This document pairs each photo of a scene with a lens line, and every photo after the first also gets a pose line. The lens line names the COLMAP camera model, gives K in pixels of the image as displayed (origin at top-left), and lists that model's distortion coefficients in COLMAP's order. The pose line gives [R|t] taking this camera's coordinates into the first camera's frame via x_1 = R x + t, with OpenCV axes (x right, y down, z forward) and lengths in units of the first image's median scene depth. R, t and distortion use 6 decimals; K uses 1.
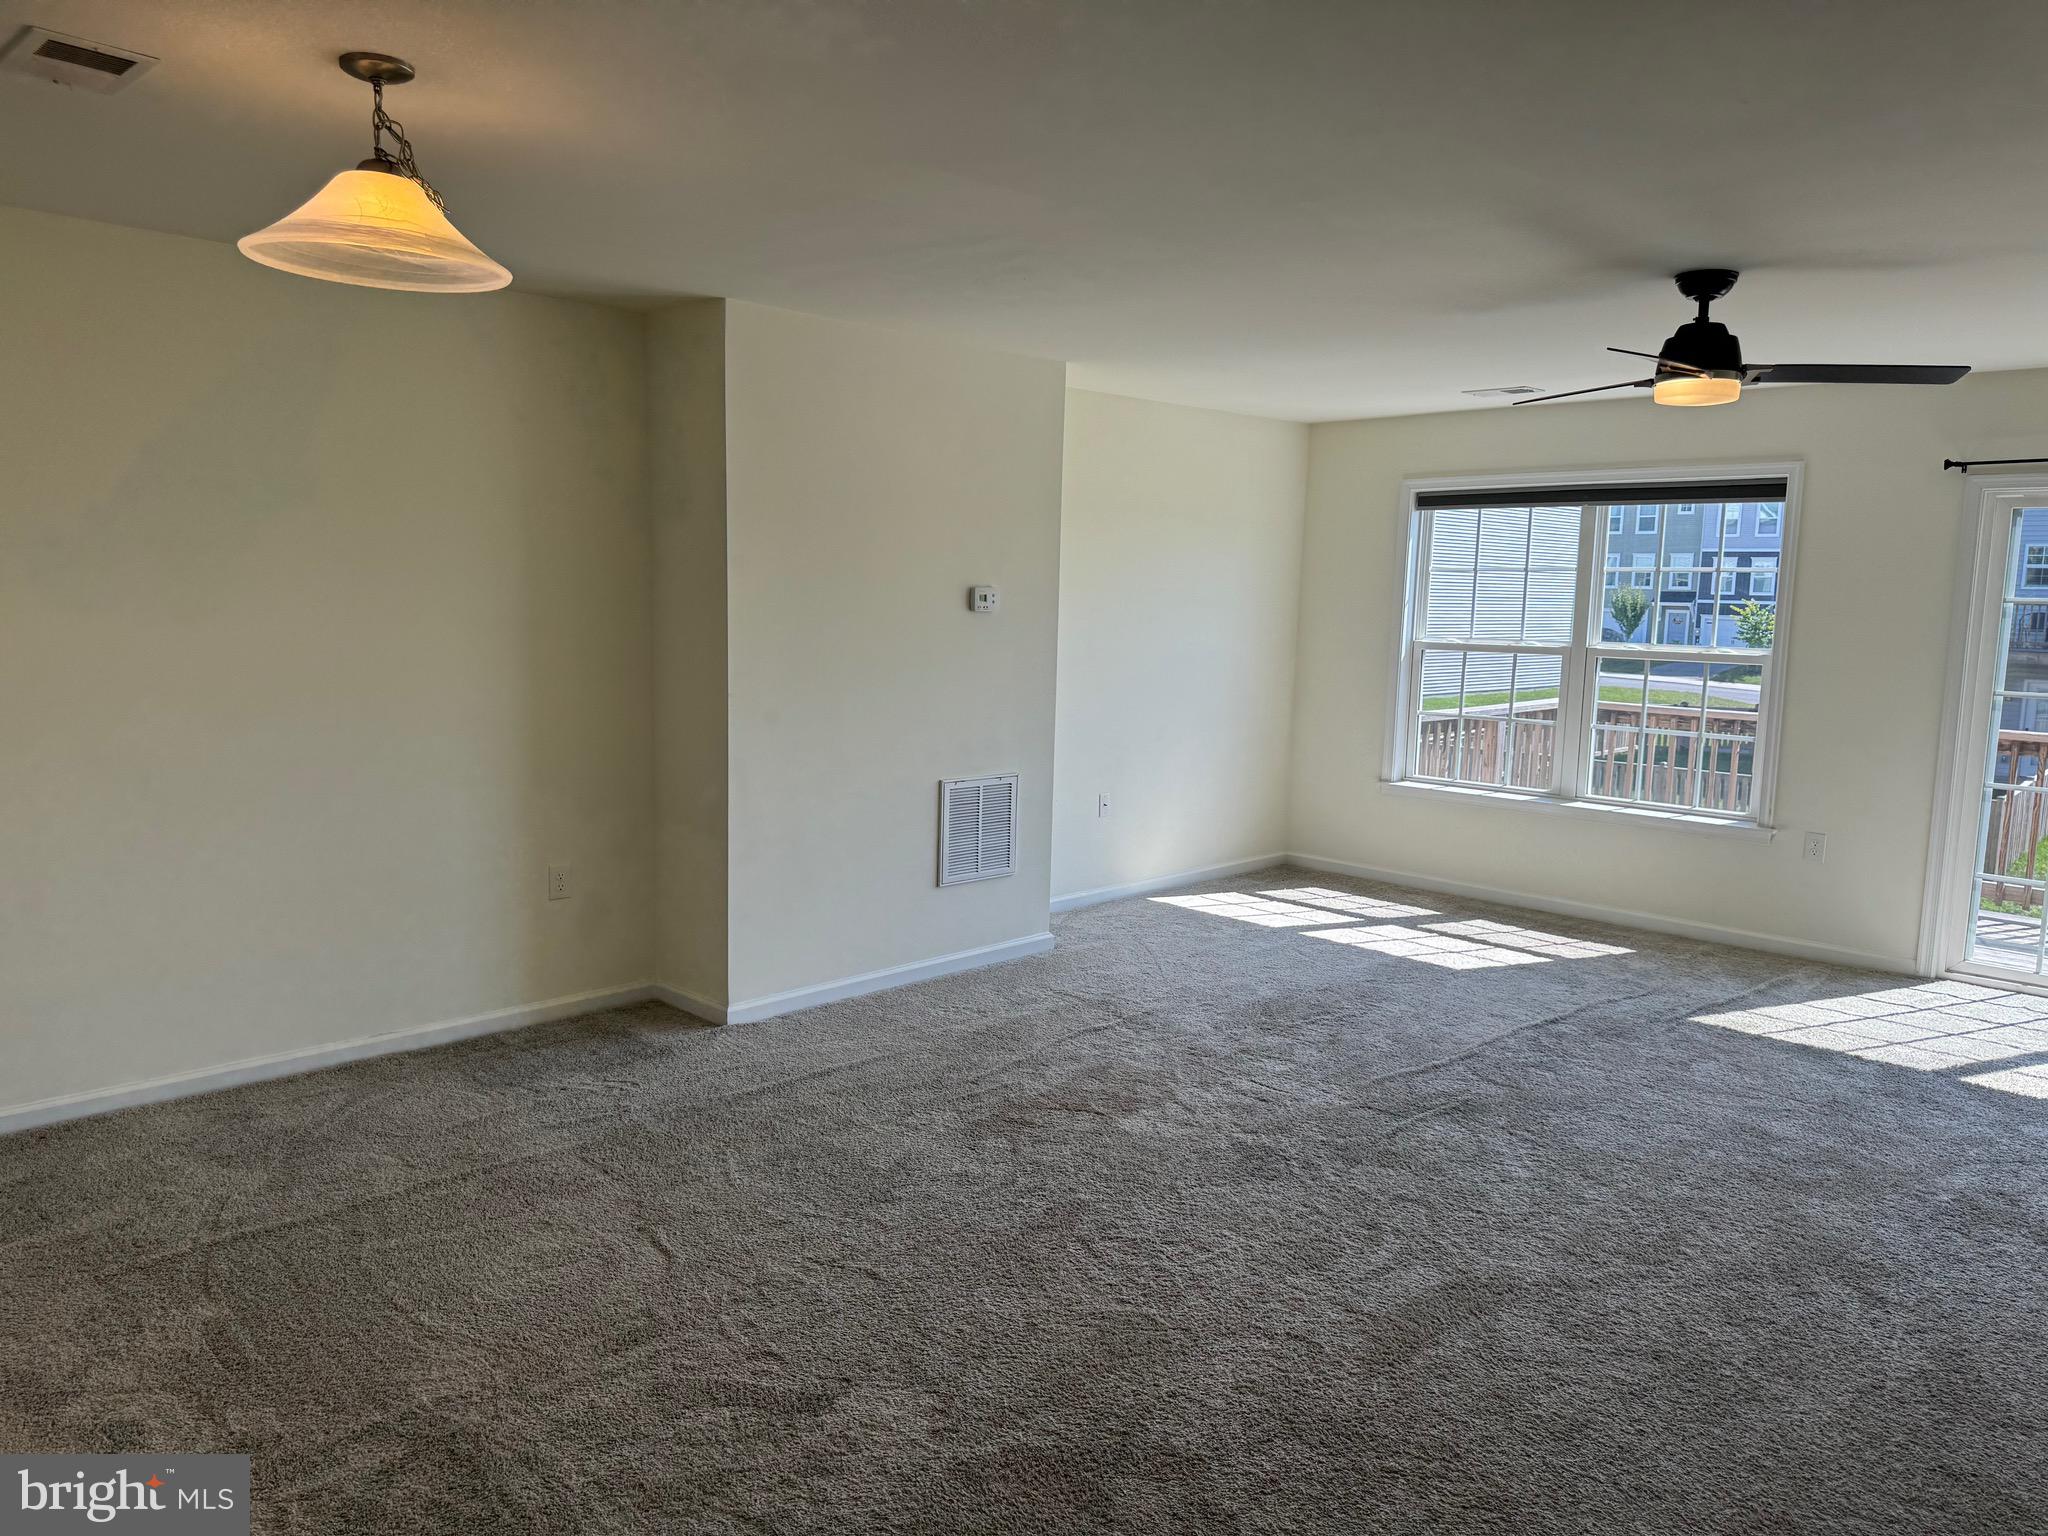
lens RADIAL K [[1443.1, 0, 1024.0], [0, 1443.1, 768.0], [0, 0, 1]] dist [0.085163, -0.105824]
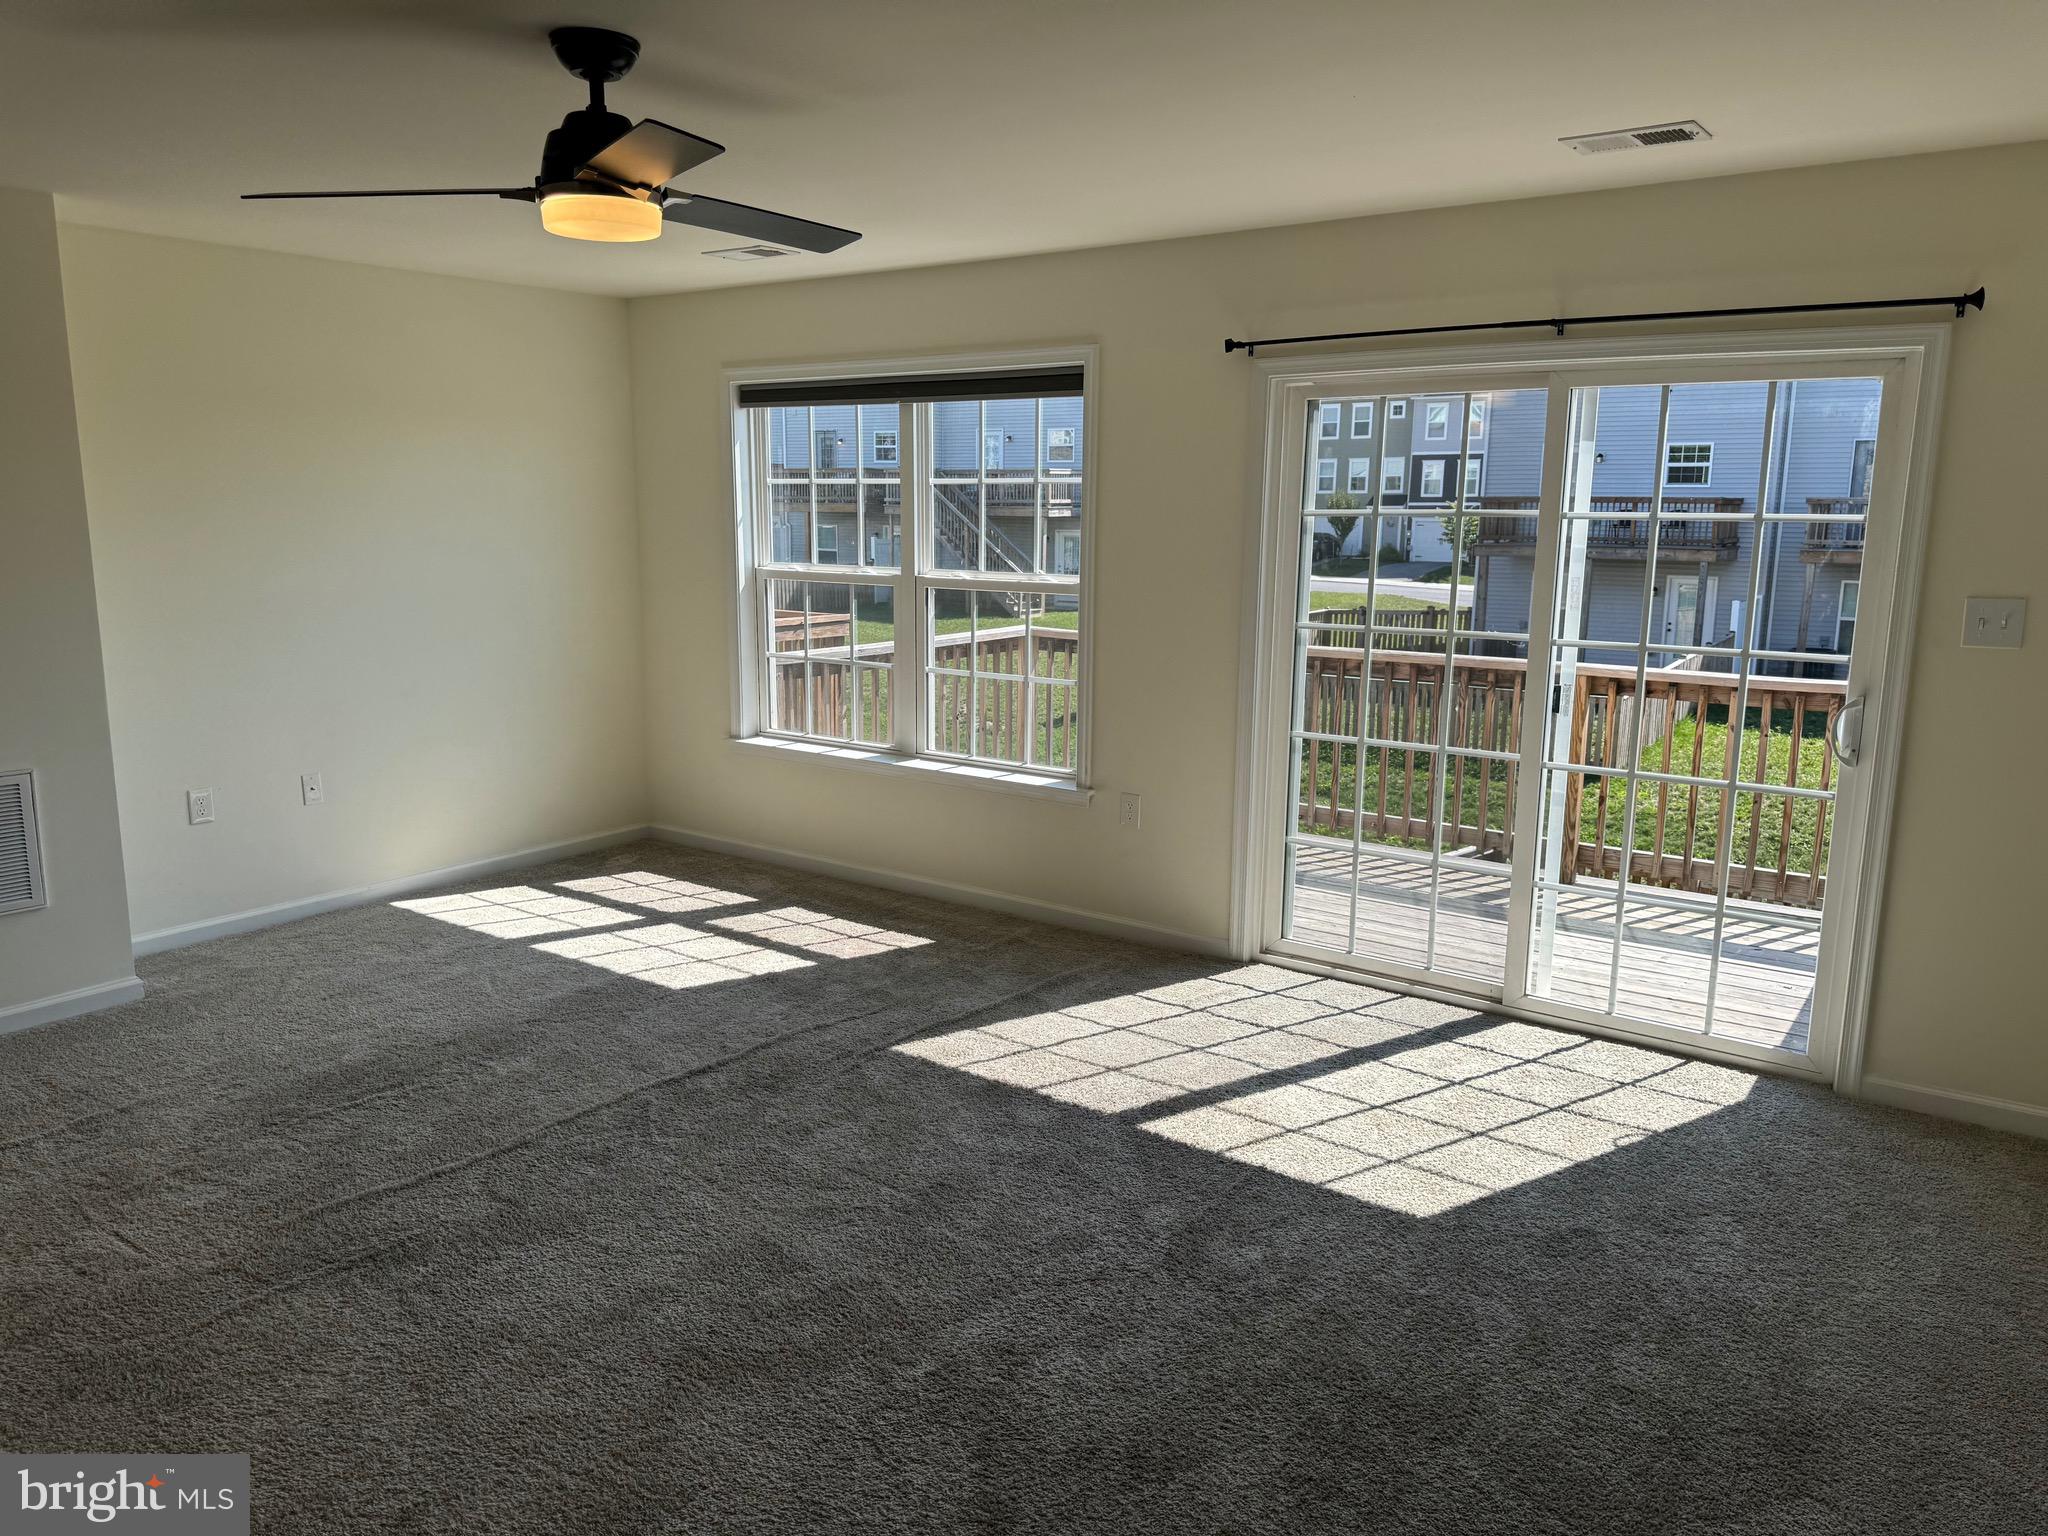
lens RADIAL K [[1450.5, 0, 999.7], [0, 1450.5, 771.4], [0, 0, 1]] dist [0.207656, -0.415451]
pose [[0.988227, -0.042419, 0.146996, 0.356530], [0.033548, 0.997493, 0.062310, -0.024787], [-0.149270, -0.056645, 0.987173, 0.186241]]
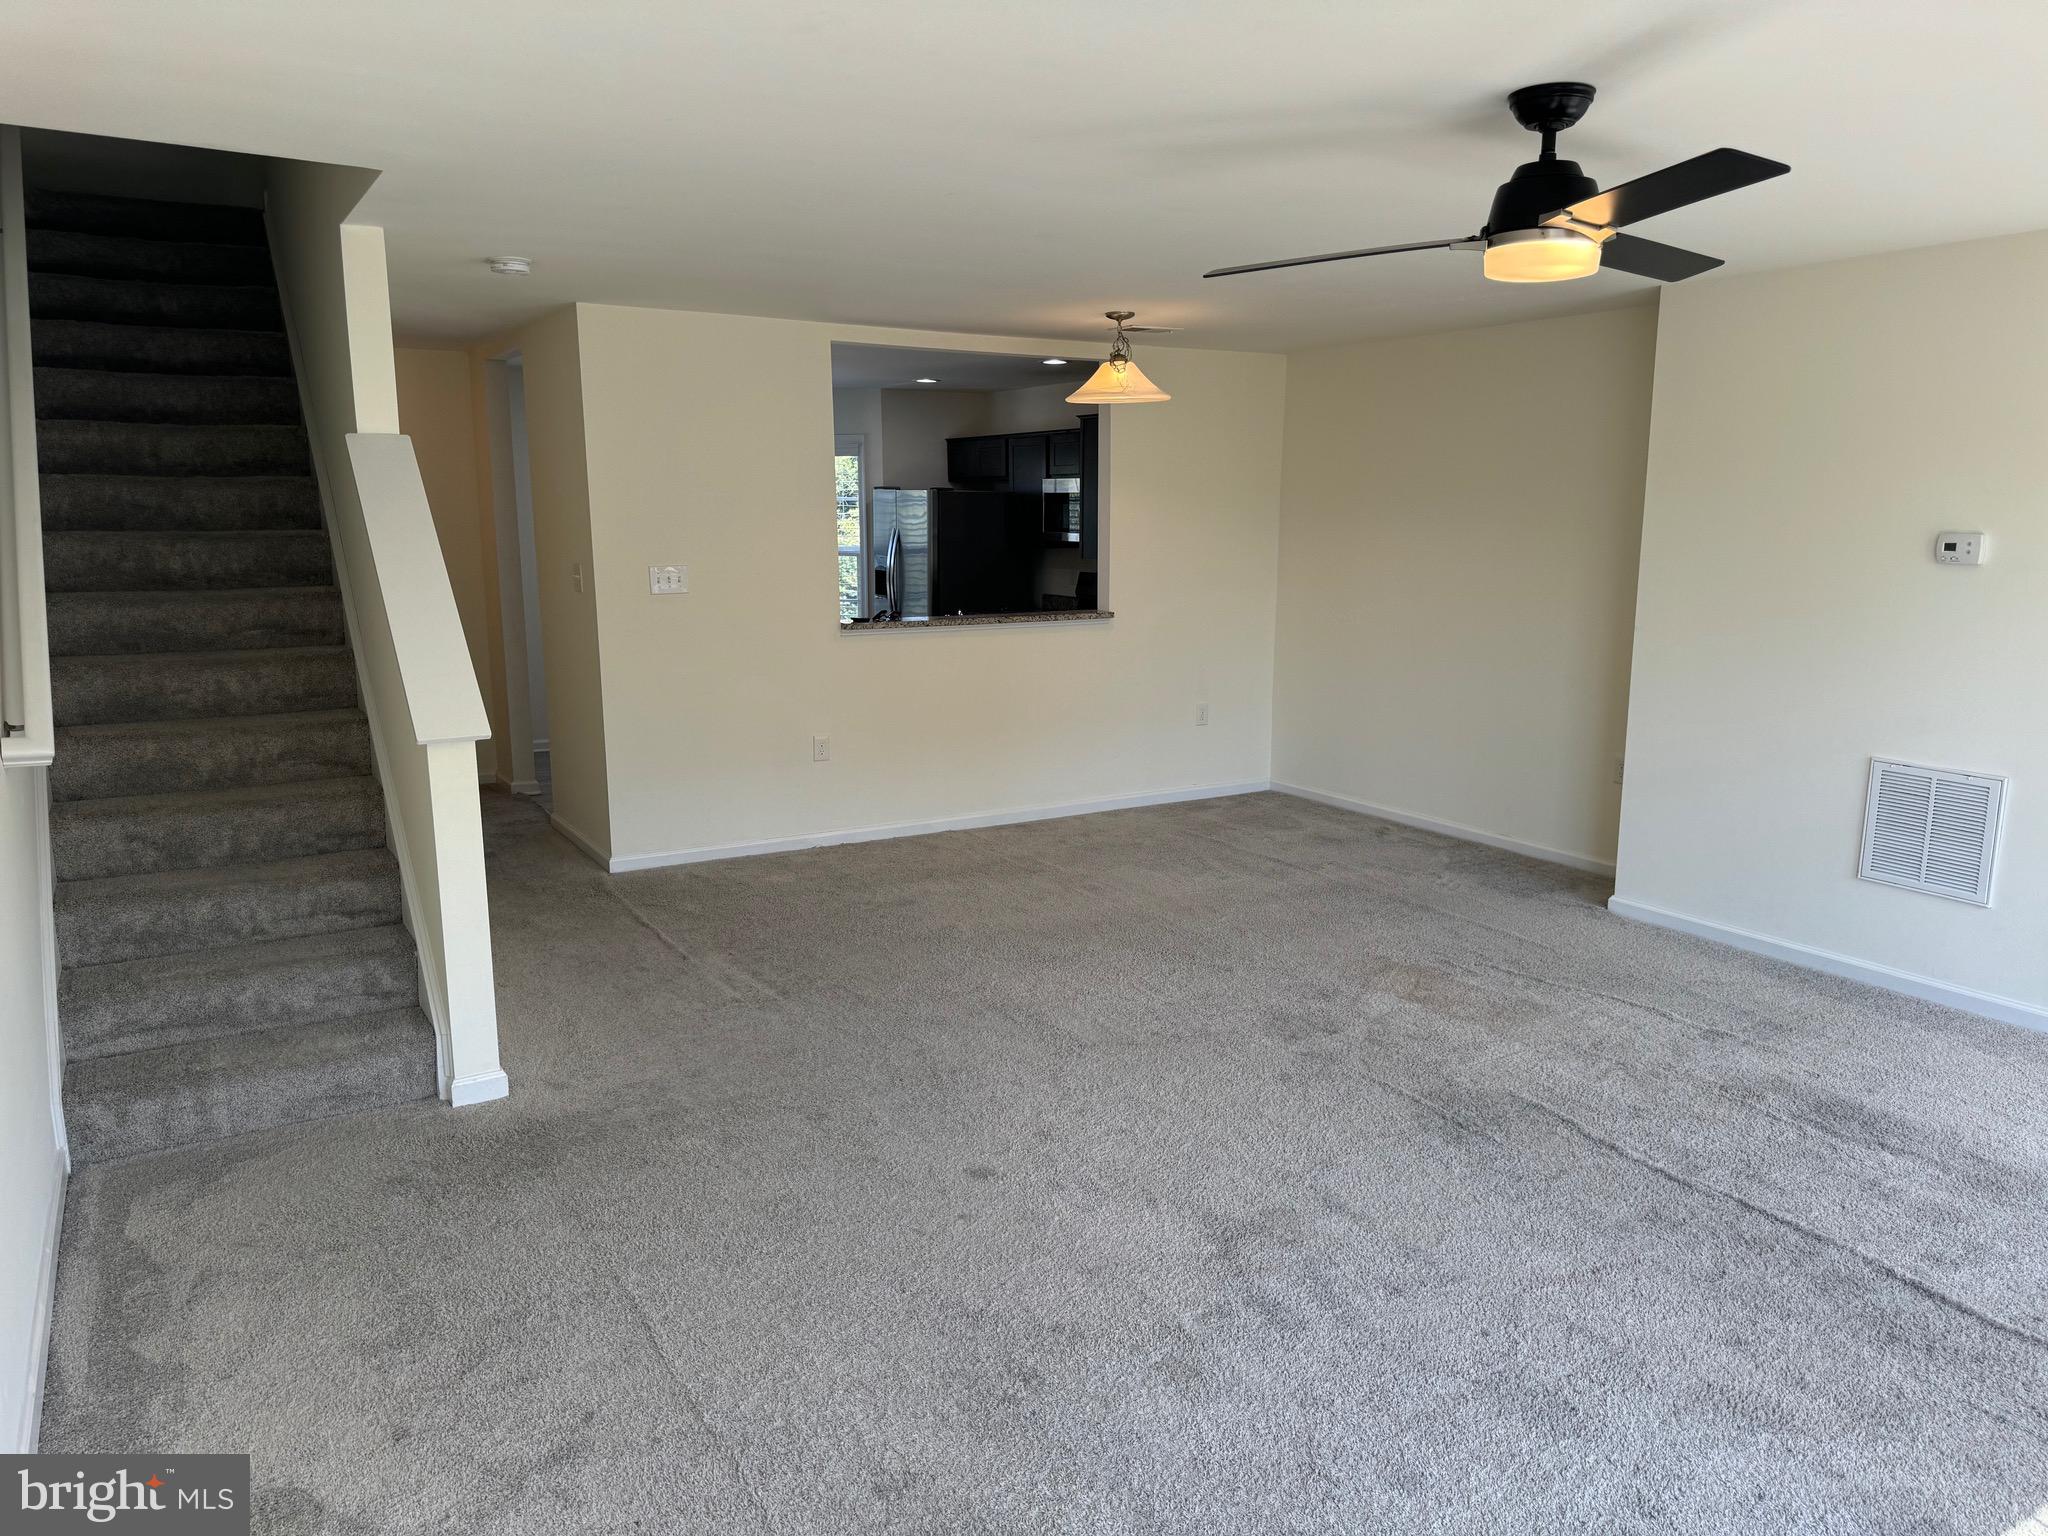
lens RADIAL K [[1443.1, 0, 1024.0], [0, 1443.1, 768.0], [0, 0, 1]] dist [0.085163, -0.105824]
pose [[-0.248892, 0.154172, -0.956182, 0.846646], [-0.124575, 0.973953, 0.189464, -0.082026], [0.960486, 0.166272, -0.223203, 0.651871]]
